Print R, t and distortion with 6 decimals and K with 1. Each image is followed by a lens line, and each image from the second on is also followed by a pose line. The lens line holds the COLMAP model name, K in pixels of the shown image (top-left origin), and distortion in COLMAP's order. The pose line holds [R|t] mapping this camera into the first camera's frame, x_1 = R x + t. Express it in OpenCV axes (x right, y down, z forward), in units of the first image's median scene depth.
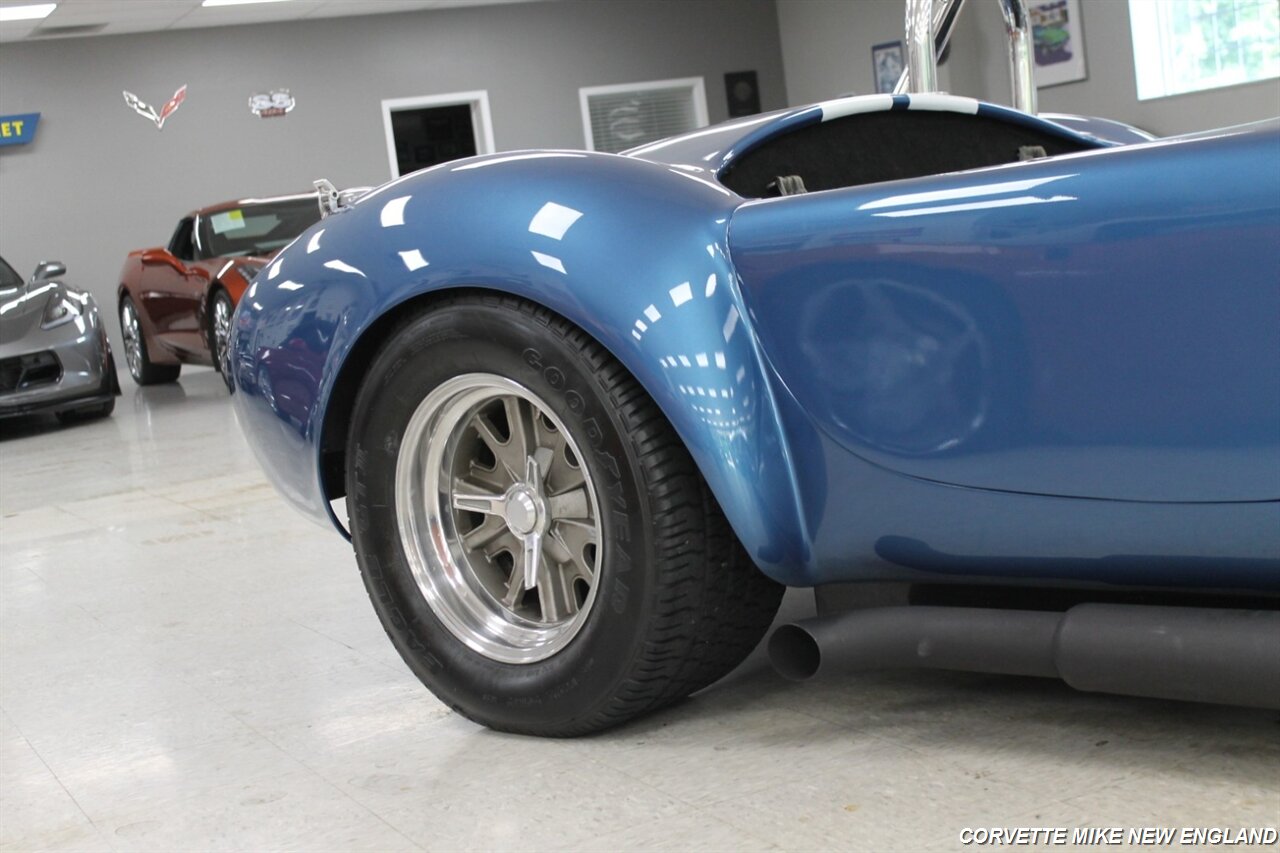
lens RADIAL K [[1940.1, 0, 660.0], [0, 1940.1, 426.9], [0, 0, 1]] dist [-0.035010, 0.054156]
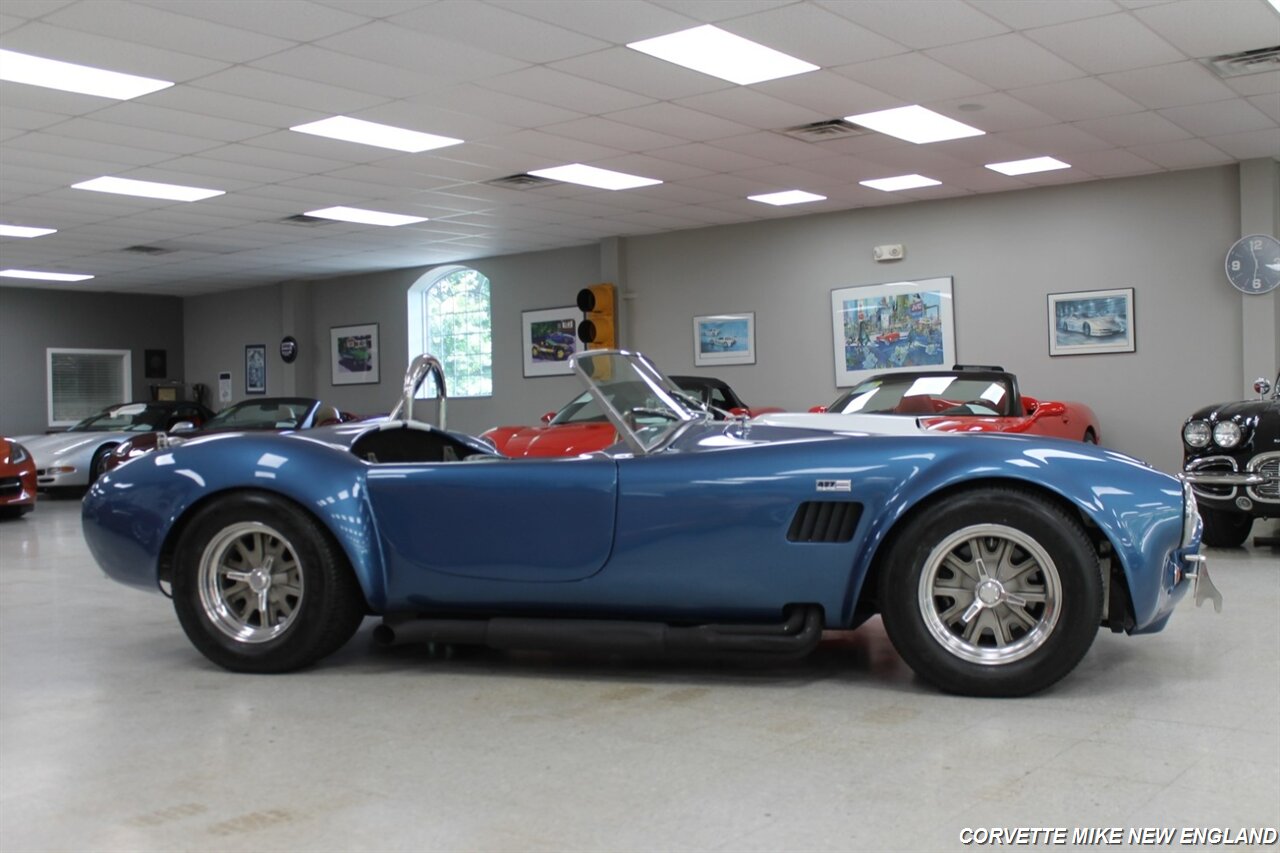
lens RADIAL K [[1305.2, 0, 640.0], [0, 1305.2, 426.5], [0, 0, 1]] dist [-0.115255, 0.097191]
pose [[0.897674, 0.104078, 0.428193, -0.280744], [-0.046240, 0.988591, -0.143353, 0.049619], [-0.438227, 0.108885, 0.892245, -0.532267]]
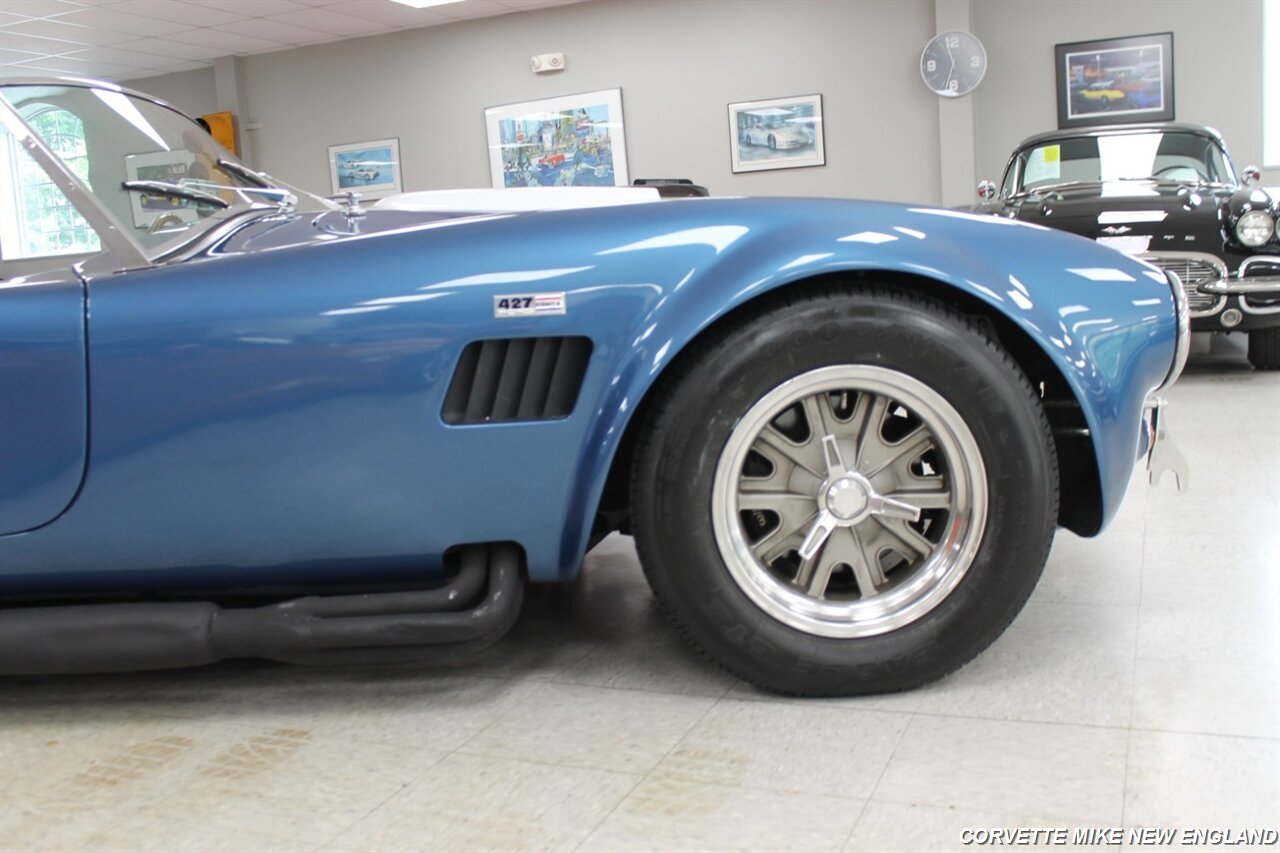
lens RADIAL K [[1253.0, 0, 640.0], [0, 1253.0, 426.5], [0, 0, 1]] dist [-0.146431, 0.163485]
pose [[0.757210, -0.009873, 0.653097, 0.045509], [0.037133, 0.998919, -0.027952, -0.001074], [-0.652115, 0.045417, 0.756758, -0.024674]]
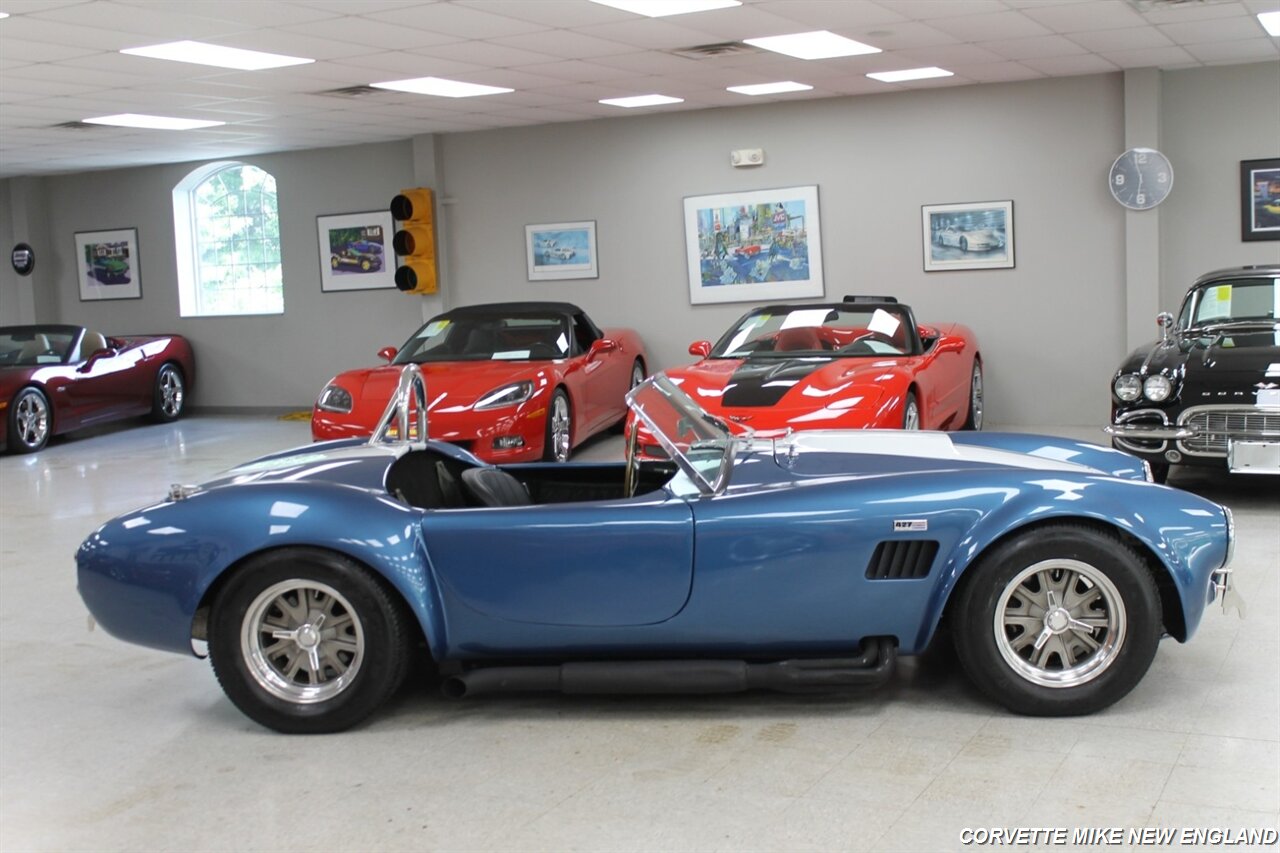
lens RADIAL K [[1497.8, 0, 640.0], [0, 1497.8, 426.5], [0, 0, 1]] dist [-0.078774, 0.057248]
pose [[0.807392, 0.029906, 0.589257, -0.639995], [0.005818, 0.998262, -0.058636, -0.080651], [-0.589987, 0.050771, 0.805815, -0.545070]]
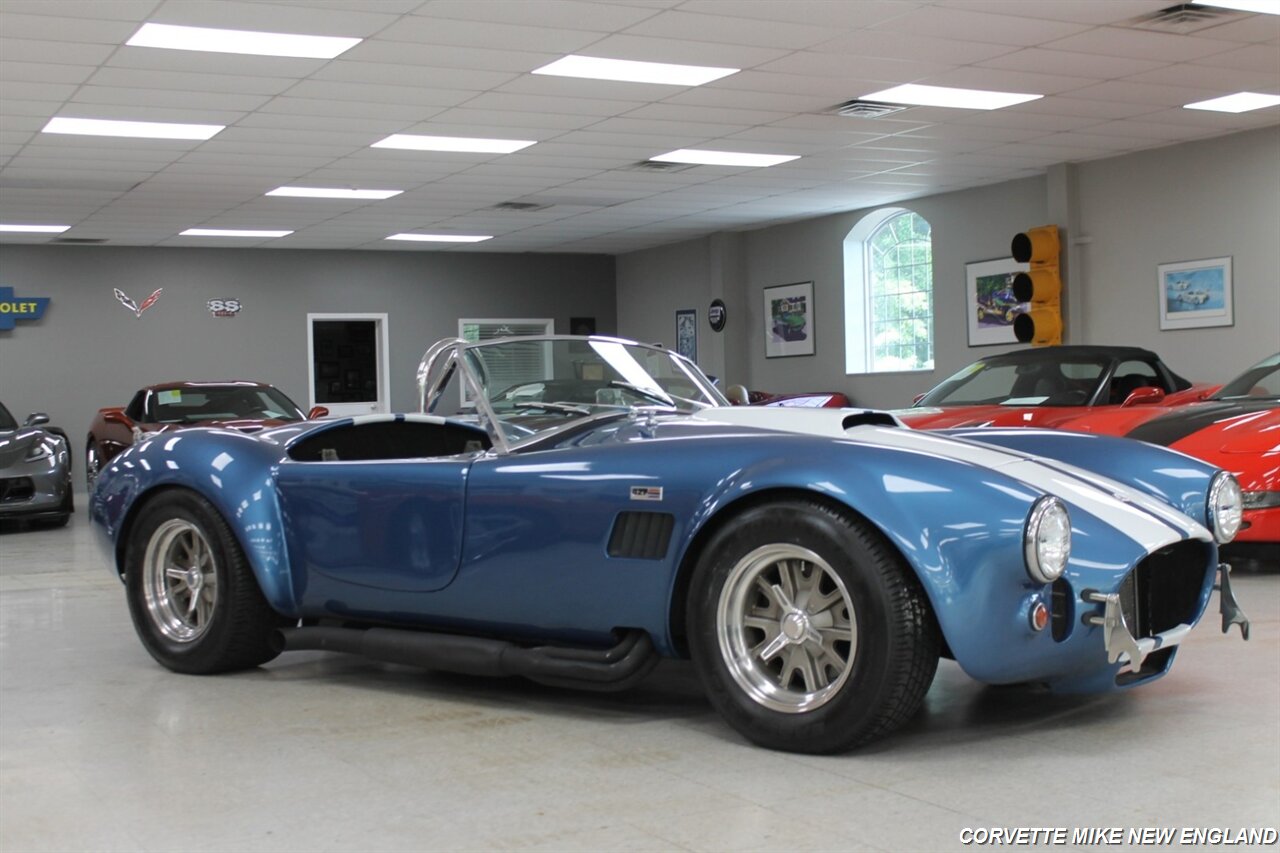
lens RADIAL K [[1670.0, 0, 659.4], [0, 1670.0, 422.6], [0, 0, 1]] dist [-0.063120, 0.005800]
pose [[0.993743, 0.102091, 0.045305, 0.303737], [-0.097023, 0.989972, -0.102679, 0.005940], [-0.055333, 0.097641, 0.993682, -0.847331]]
